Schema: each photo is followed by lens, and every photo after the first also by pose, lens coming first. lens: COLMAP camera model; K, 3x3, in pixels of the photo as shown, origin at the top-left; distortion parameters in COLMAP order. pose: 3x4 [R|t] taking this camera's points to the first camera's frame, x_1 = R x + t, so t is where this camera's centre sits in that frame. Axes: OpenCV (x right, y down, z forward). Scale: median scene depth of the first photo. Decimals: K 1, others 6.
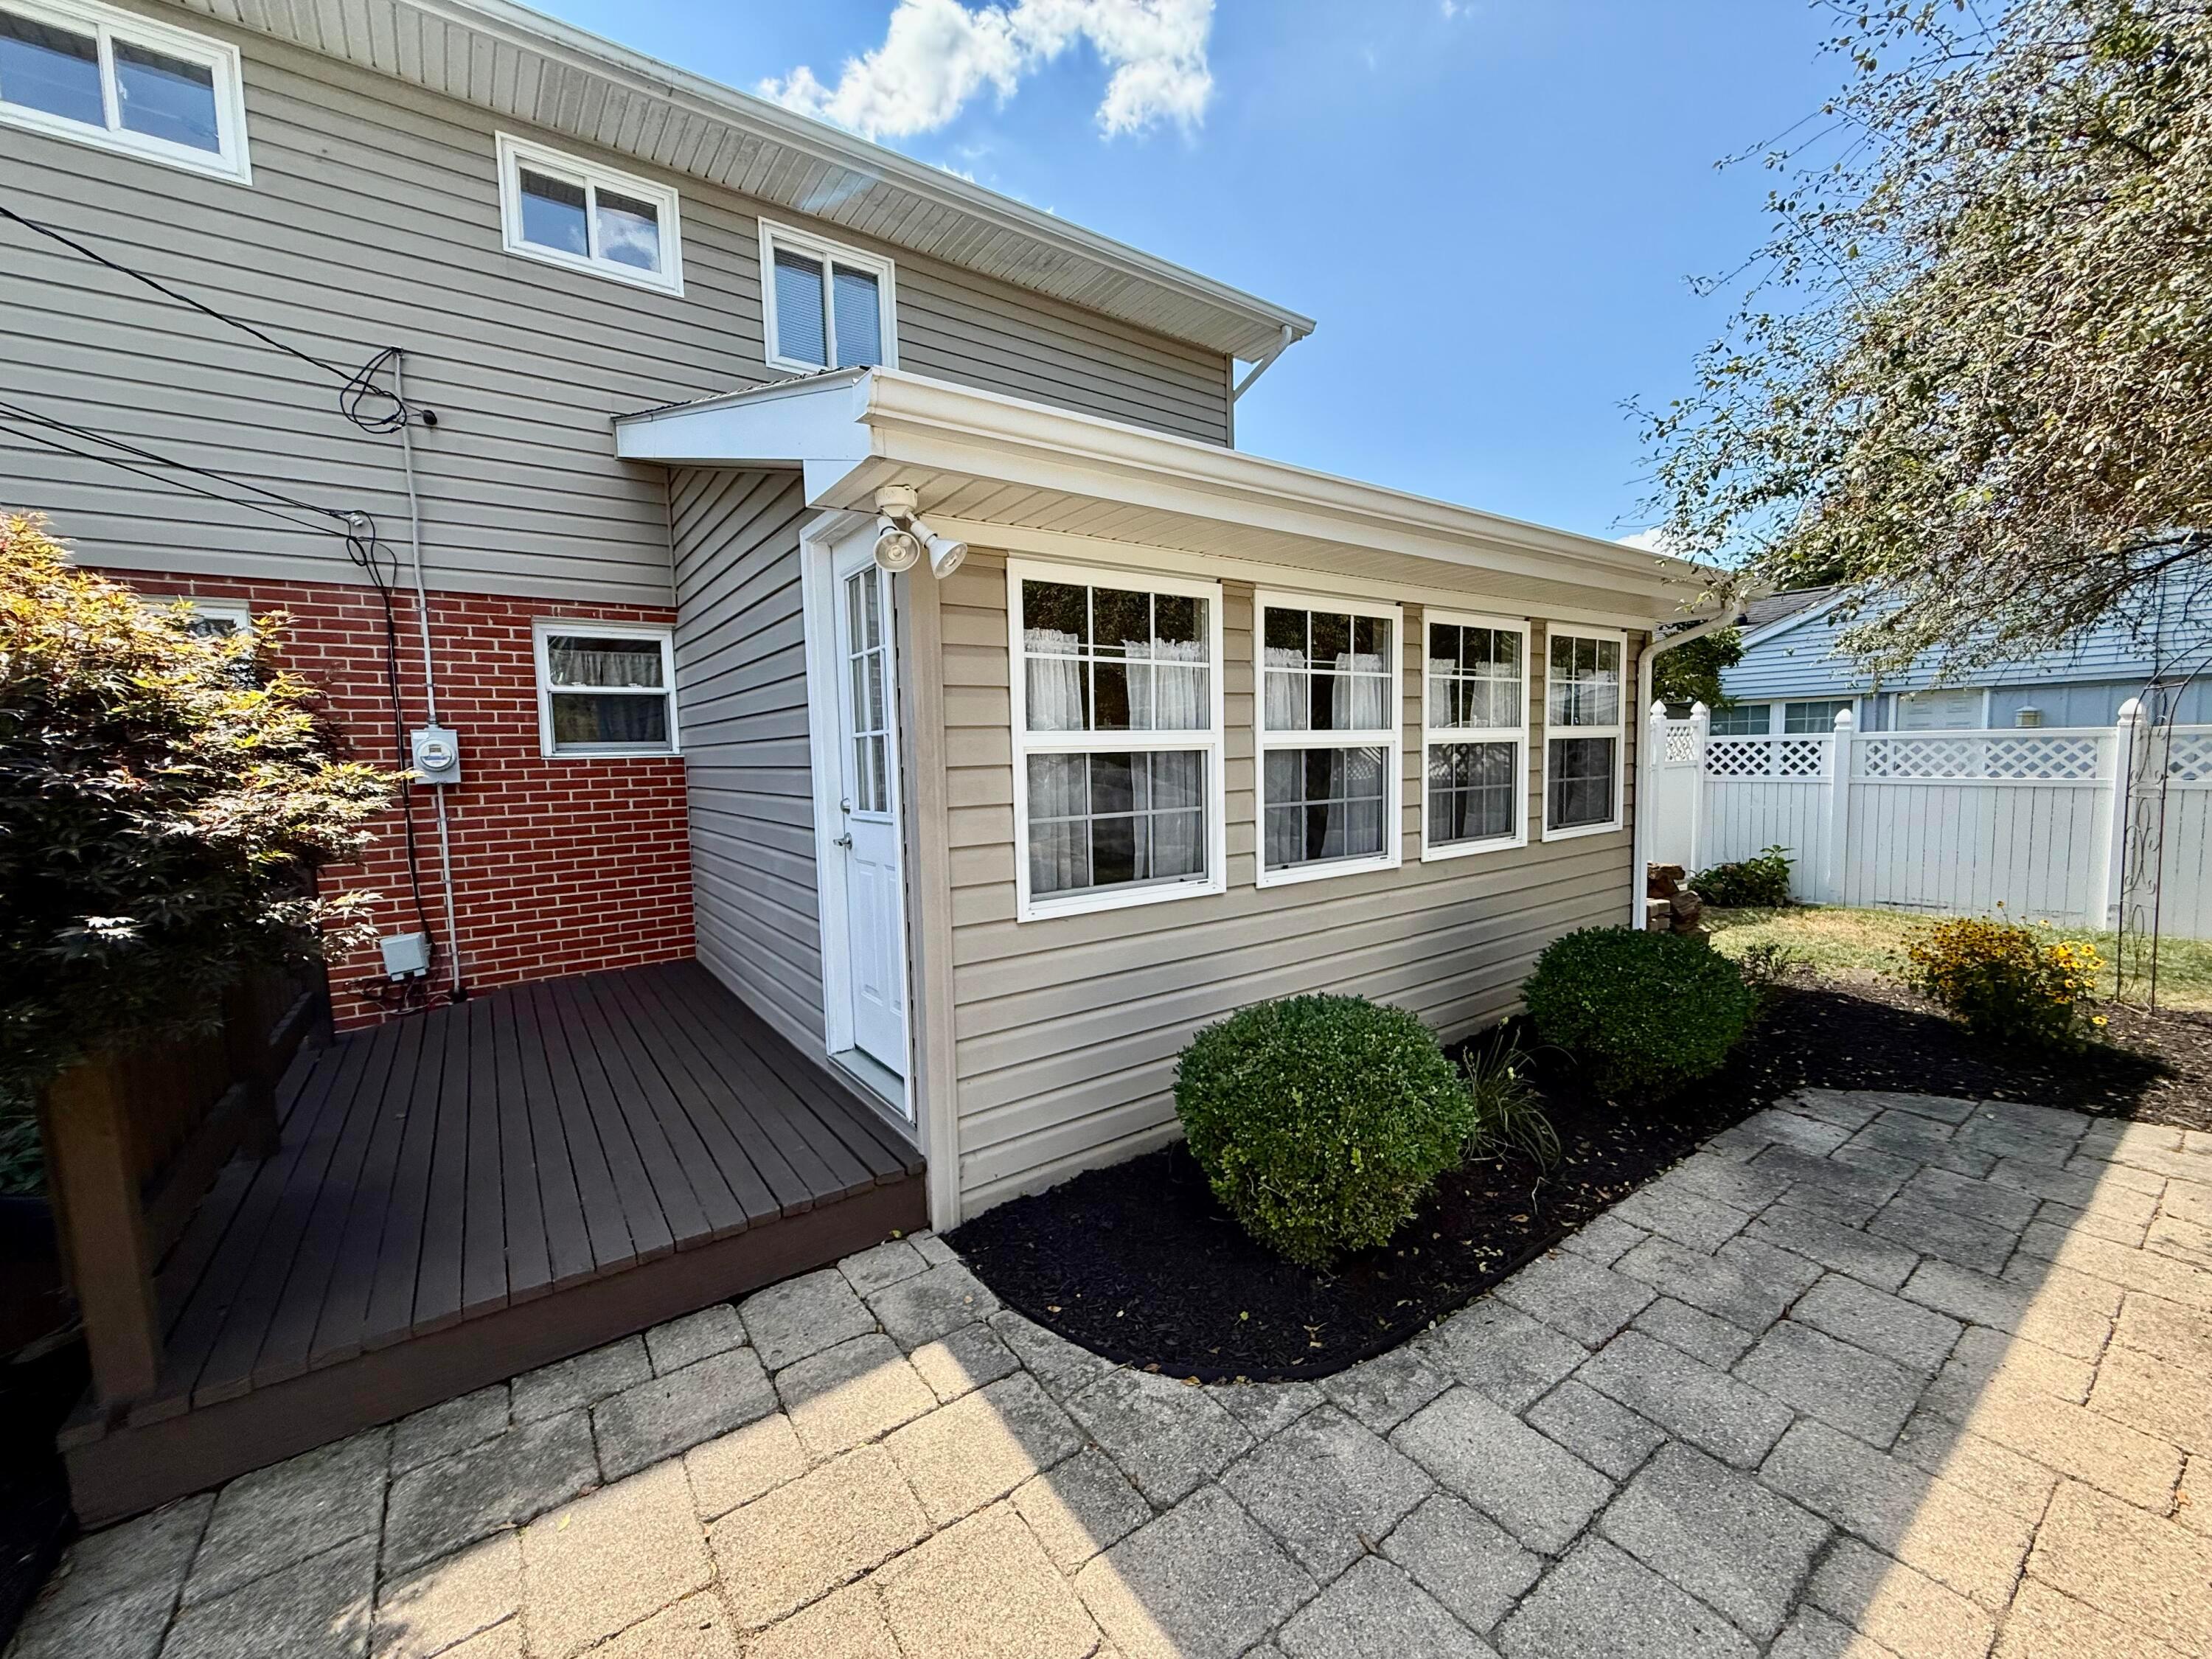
lens RADIAL K [[881.9, 0, 1109.3], [0, 881.9, 828.7], [0, 0, 1]] dist [-0.000045, 0.000076]
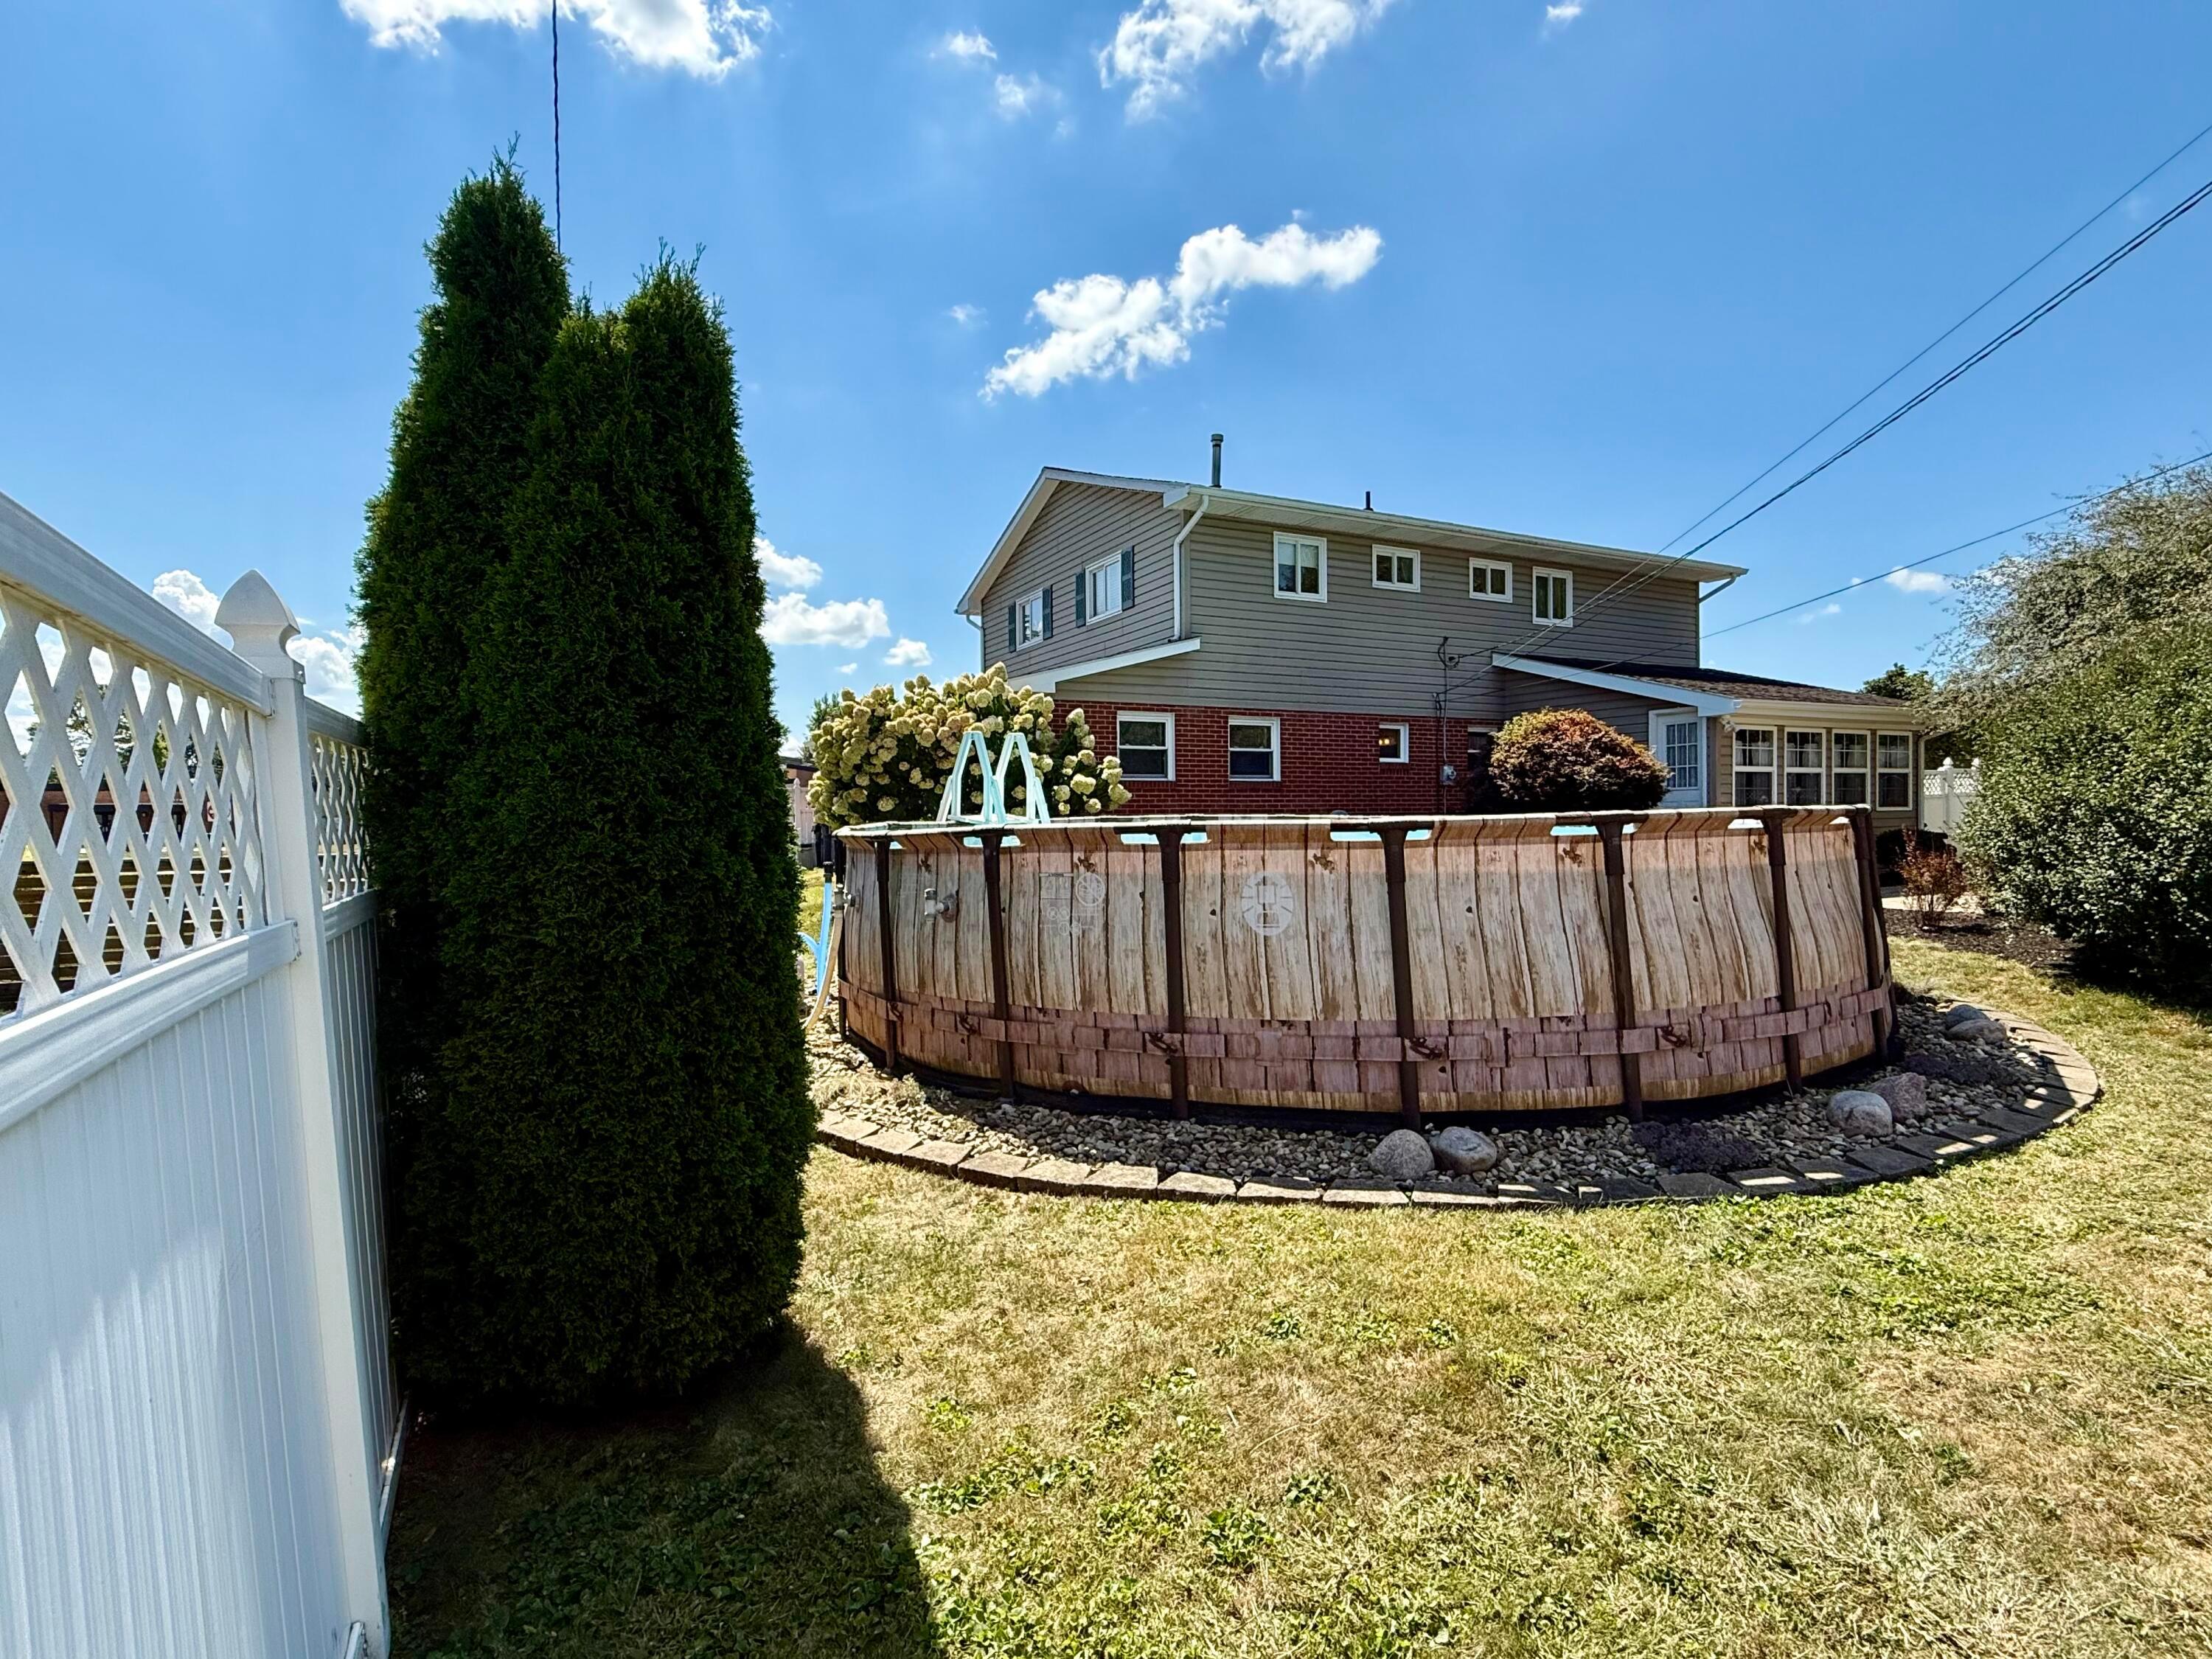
lens RADIAL K [[1091.9, 0, 1104.1], [0, 1091.9, 823.6], [0, 0, 1]] dist [0.001411, 0.000215]
pose [[0.986682, 0.018315, -0.161626, -1.347739], [-0.029916, 0.997124, -0.069639, 0.371423], [0.159885, 0.073547, 0.984392, -2.764105]]
